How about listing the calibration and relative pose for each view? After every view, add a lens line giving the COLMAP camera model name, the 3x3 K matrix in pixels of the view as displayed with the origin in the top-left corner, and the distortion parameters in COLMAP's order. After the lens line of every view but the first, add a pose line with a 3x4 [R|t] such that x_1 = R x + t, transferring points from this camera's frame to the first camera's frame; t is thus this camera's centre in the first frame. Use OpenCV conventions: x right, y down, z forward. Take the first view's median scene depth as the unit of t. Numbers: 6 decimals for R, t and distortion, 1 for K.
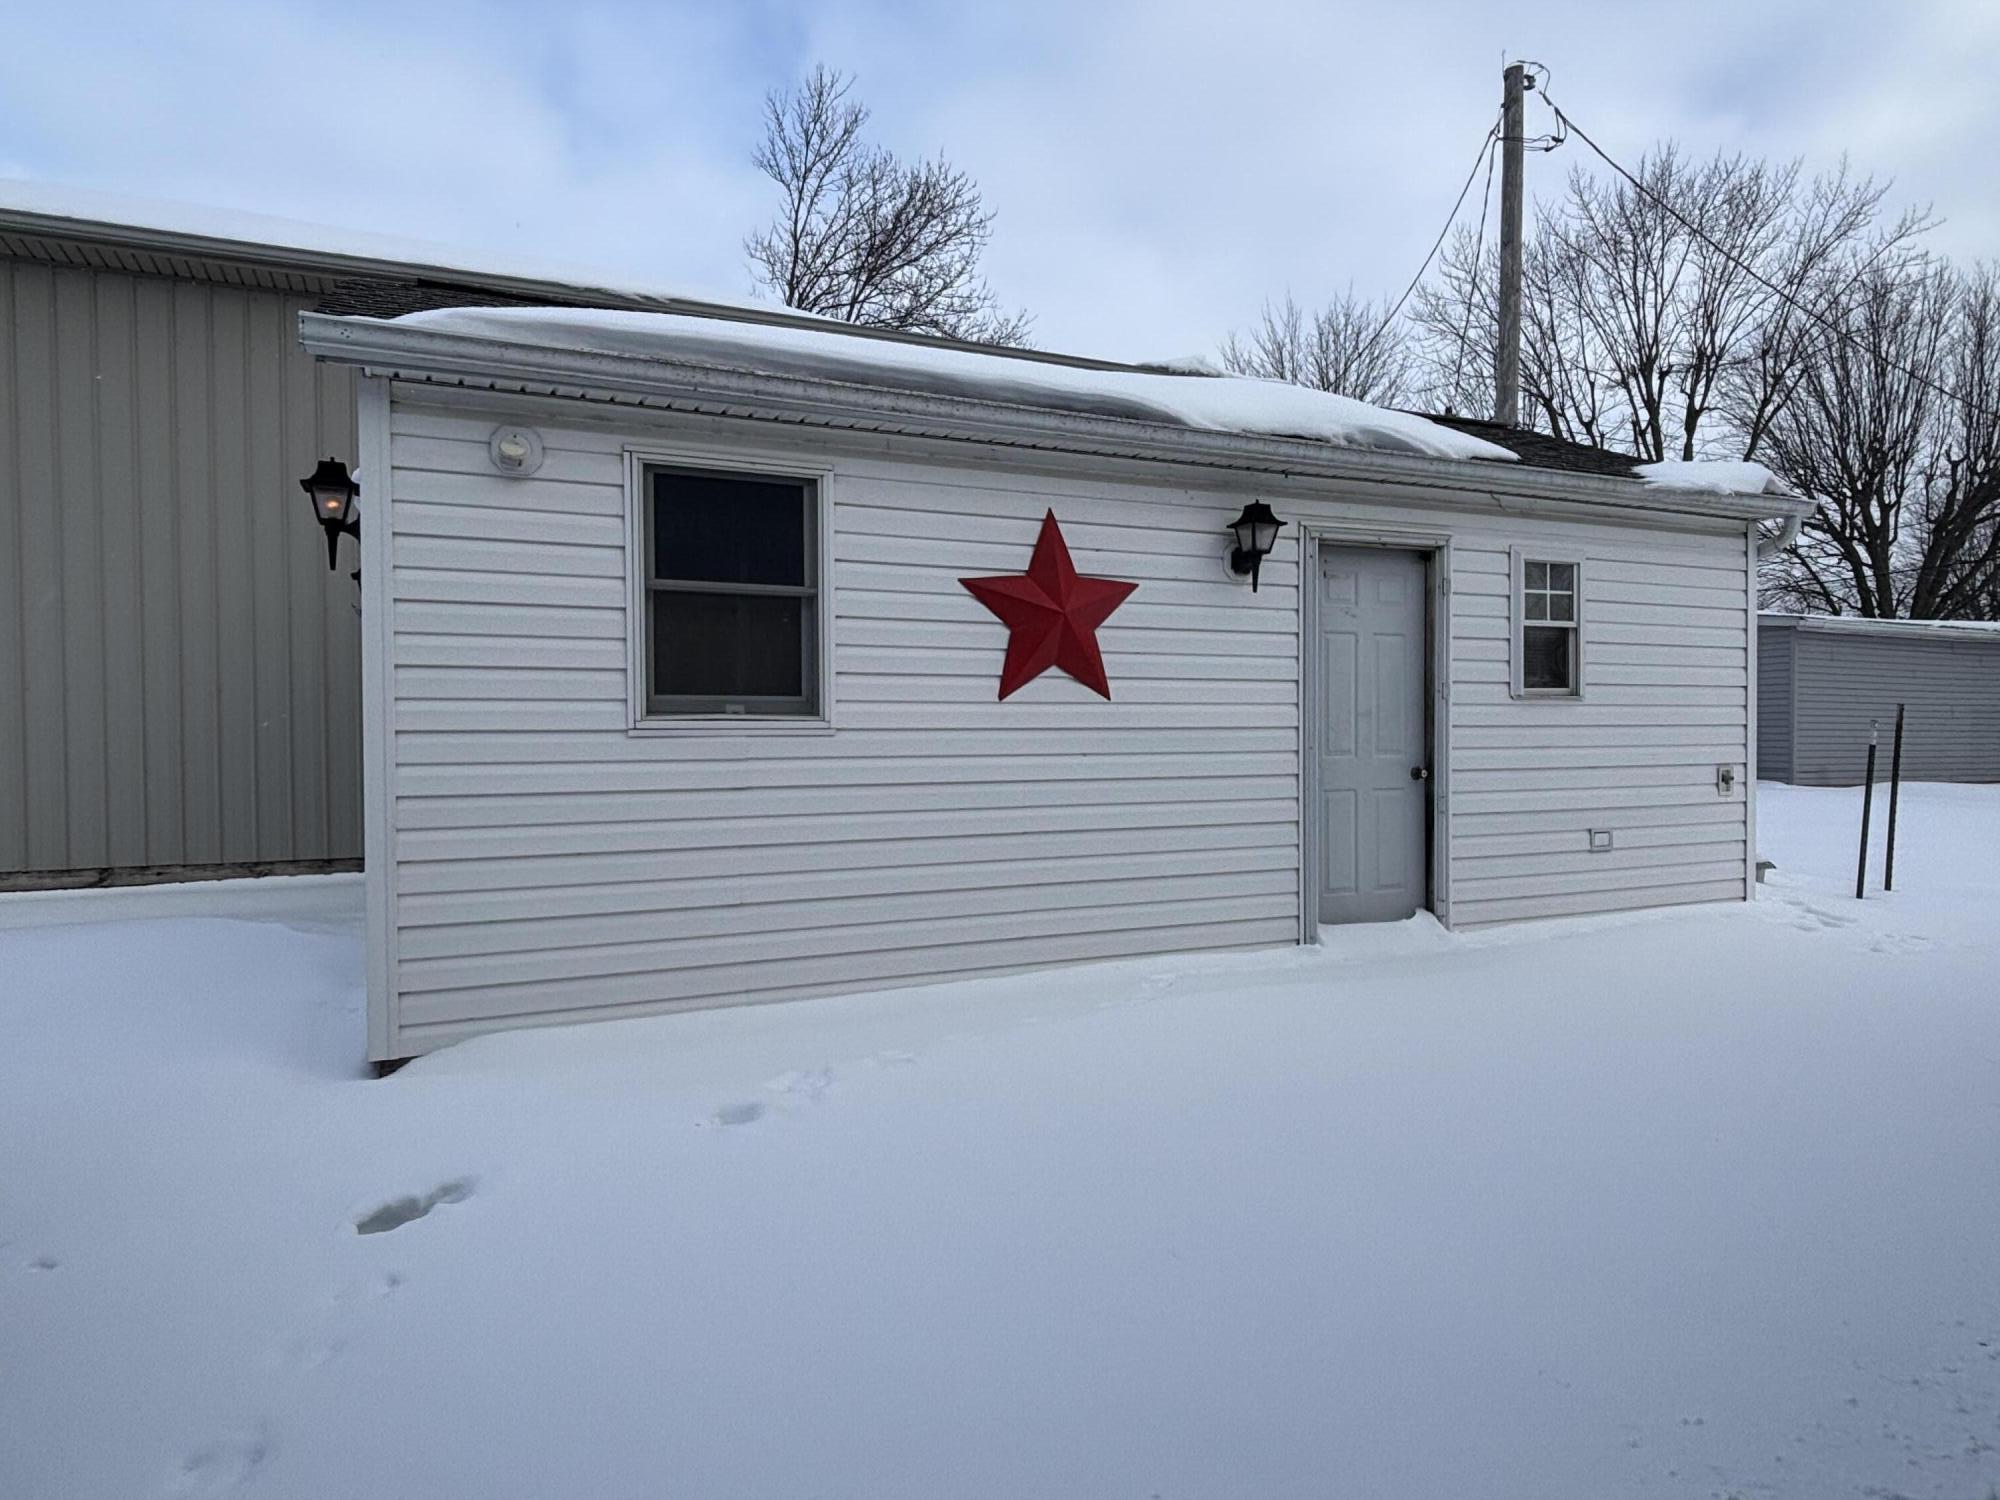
lens RADIAL K [[1174.8, 0, 998.4], [0, 1174.8, 752.1], [0, 0, 1]] dist [-0.004449, -0.006668]
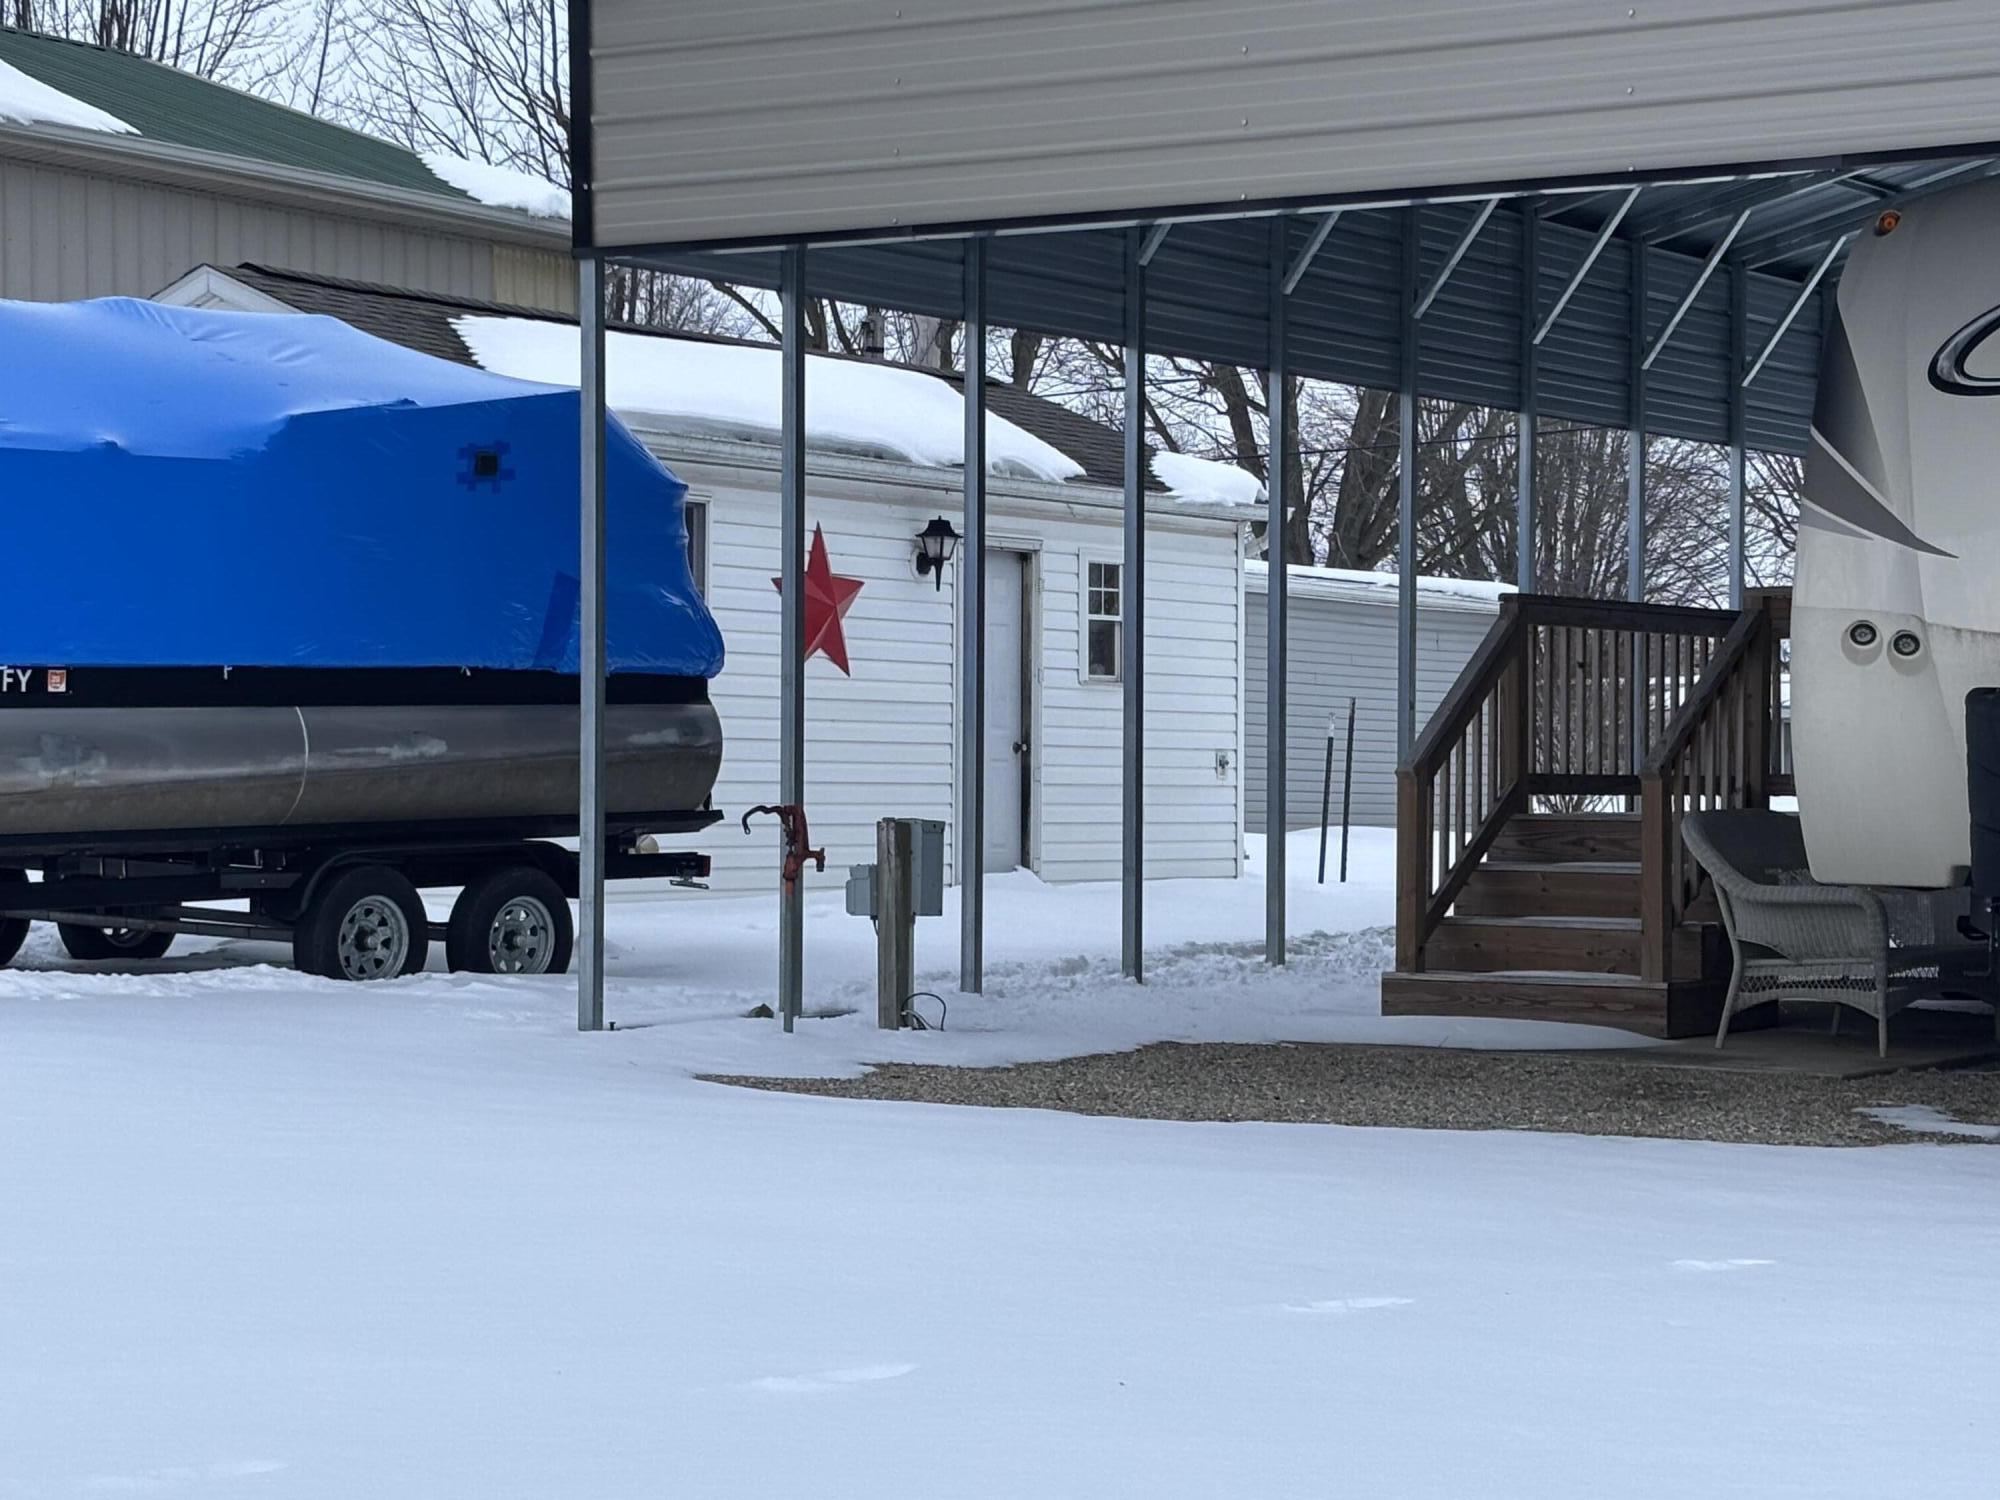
lens RADIAL K [[4403.3, 0, 1005.4], [0, 4403.3, 753.7], [0, 0, 1]] dist [0.235119, 0.000000]
pose [[0.830925, 0.014017, 0.556207, -2.022554], [0.003220, 0.999545, -0.029999, 0.151949], [-0.556374, 0.026718, 0.830502, -2.531859]]
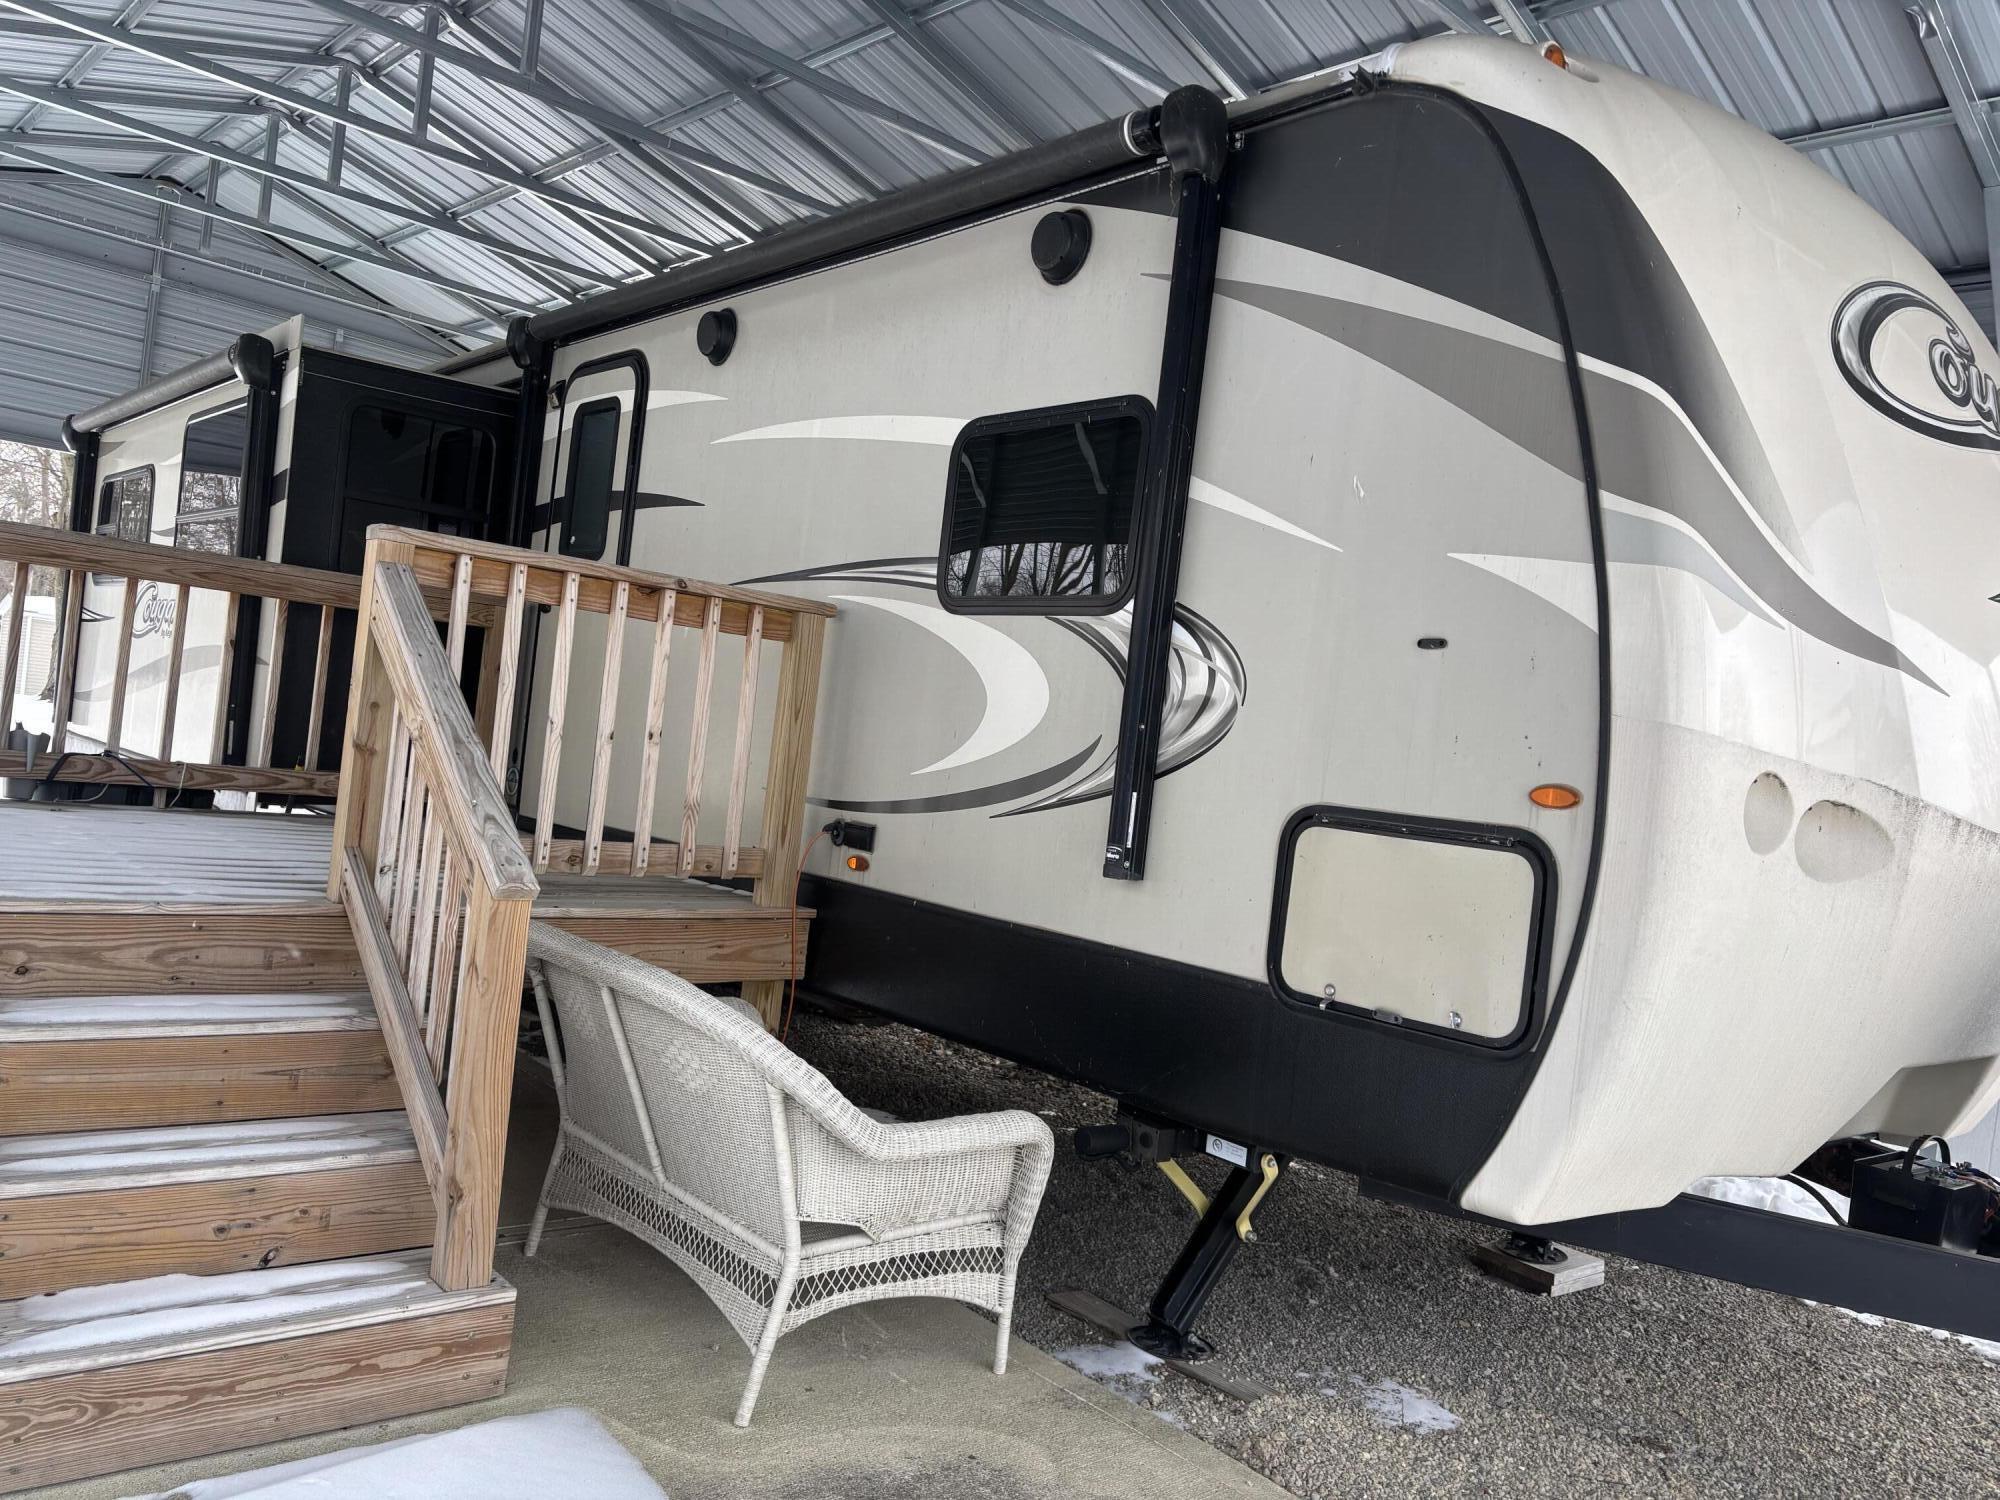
lens RADIAL K [[1465.9, 0, 995.4], [0, 1465.9, 756.7], [0, 0, 1]] dist [0.039526, 0.002816]
pose [[-0.325392, -0.026389, 0.945211, -0.647157], [-0.090467, 0.995894, -0.003339, 0.027619], [-0.941242, -0.086597, -0.326443, -0.441048]]
